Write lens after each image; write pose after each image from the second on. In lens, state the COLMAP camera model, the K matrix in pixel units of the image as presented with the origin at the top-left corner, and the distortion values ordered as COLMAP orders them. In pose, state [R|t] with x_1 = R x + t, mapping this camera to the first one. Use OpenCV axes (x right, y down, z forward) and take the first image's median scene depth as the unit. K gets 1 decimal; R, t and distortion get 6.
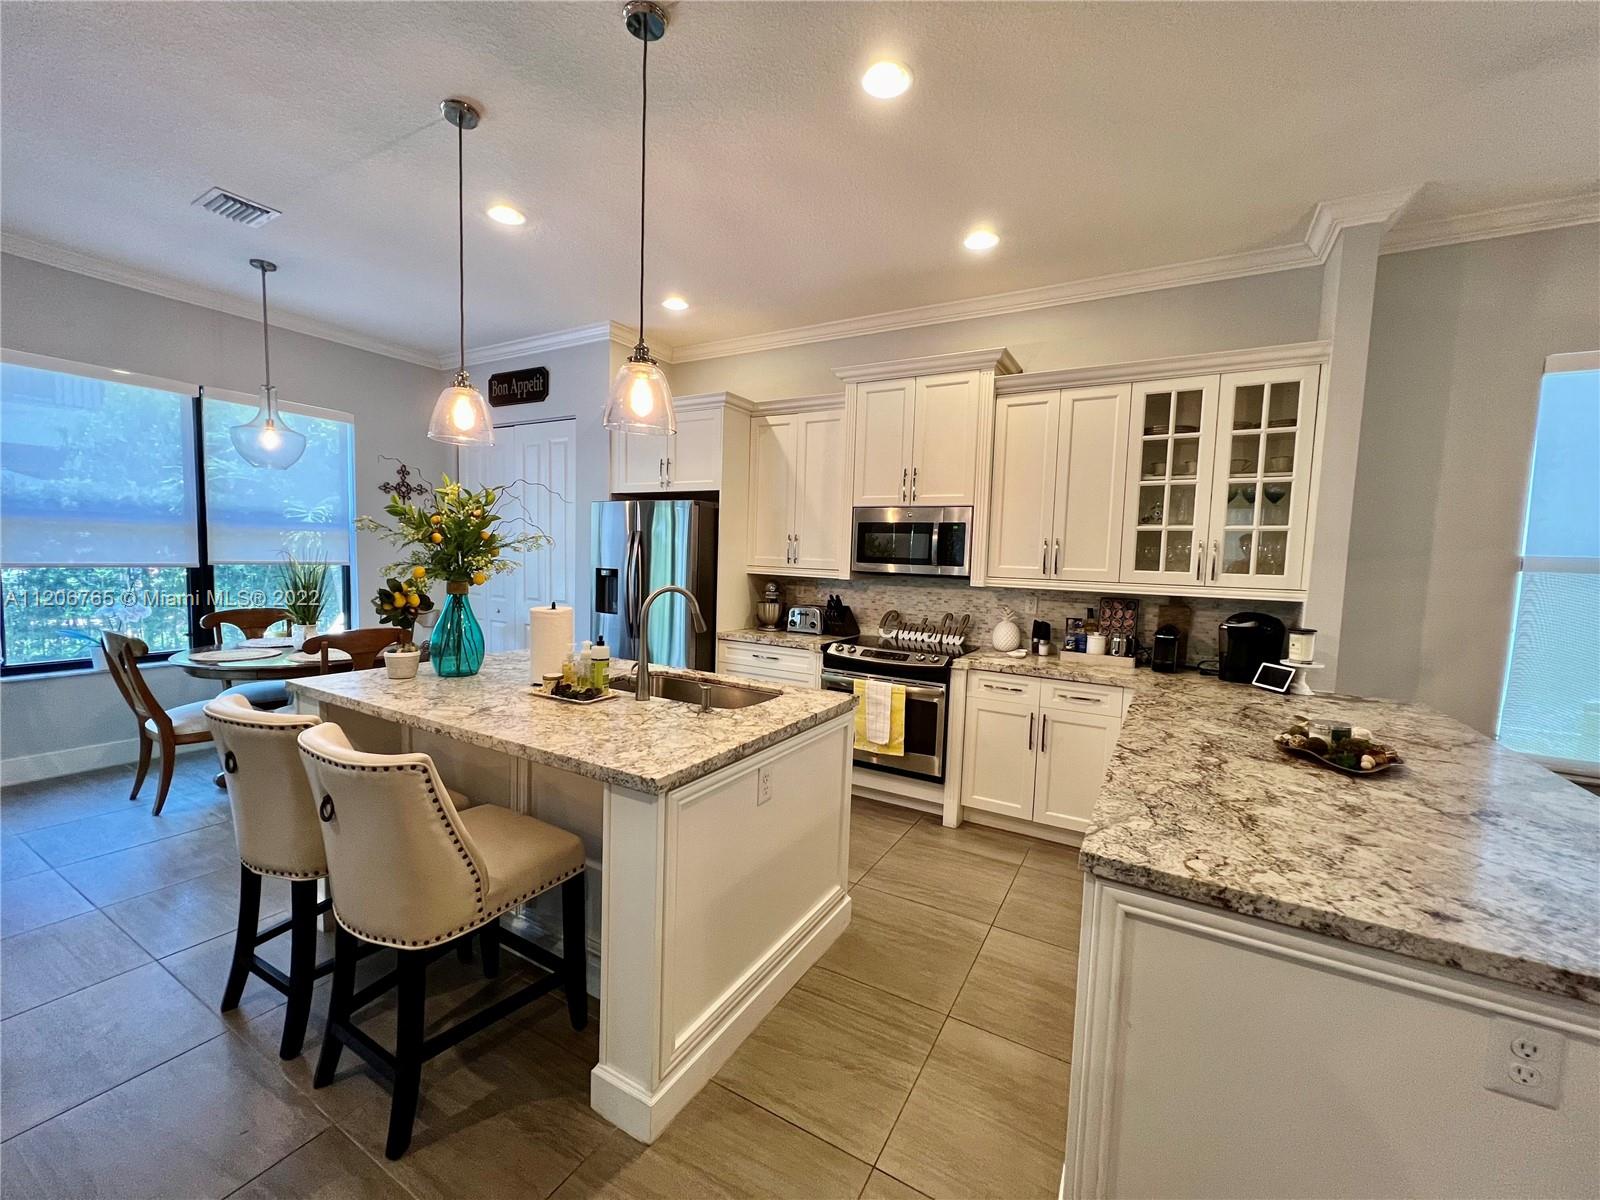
lens RADIAL K [[645.7, 0, 806.6], [0, 645.7, 606.7], [0, 0, 1]] dist [-0.002652, 0.000323]
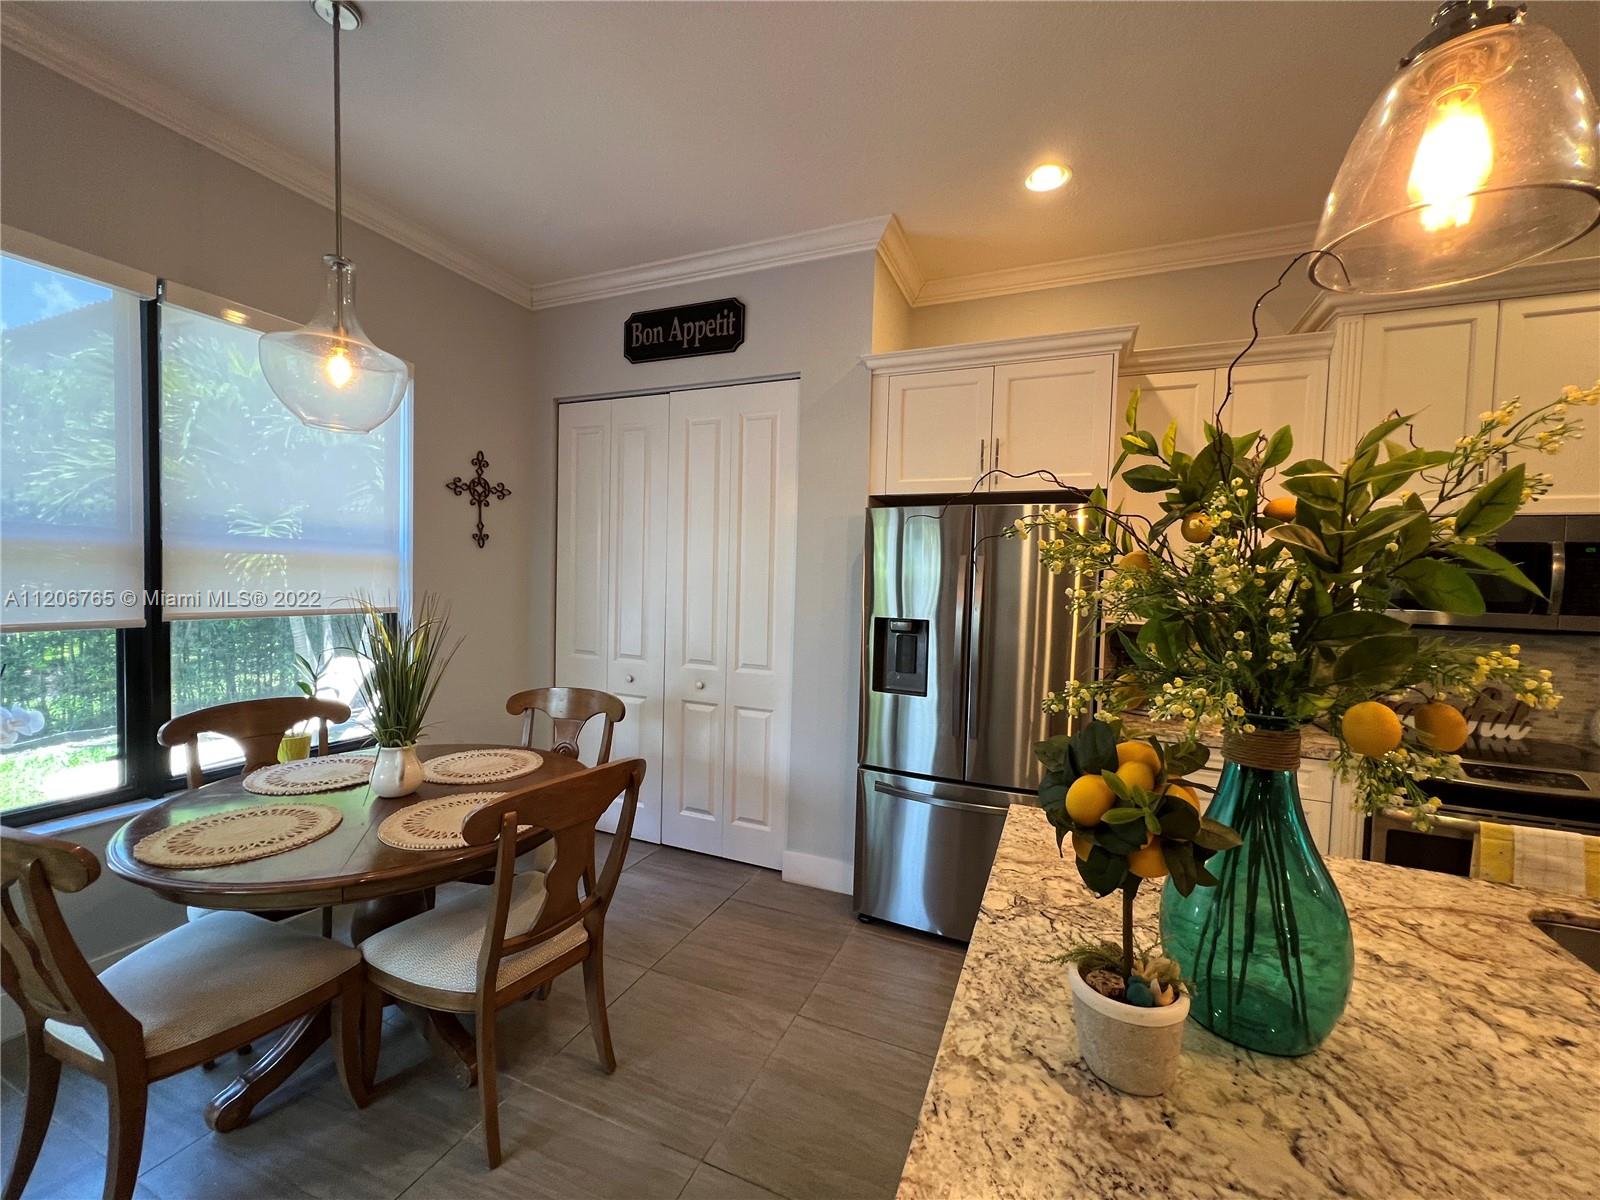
lens RADIAL K [[644.0, 0, 799.1], [0, 644.0, 602.1], [0, 0, 1]] dist [-0.002366, 0.000575]
pose [[0.993679, -0.009071, 0.111890, -0.542036], [0.013740, 0.999064, -0.041023, -0.059482], [-0.111413, 0.042301, 0.992873, 0.486753]]
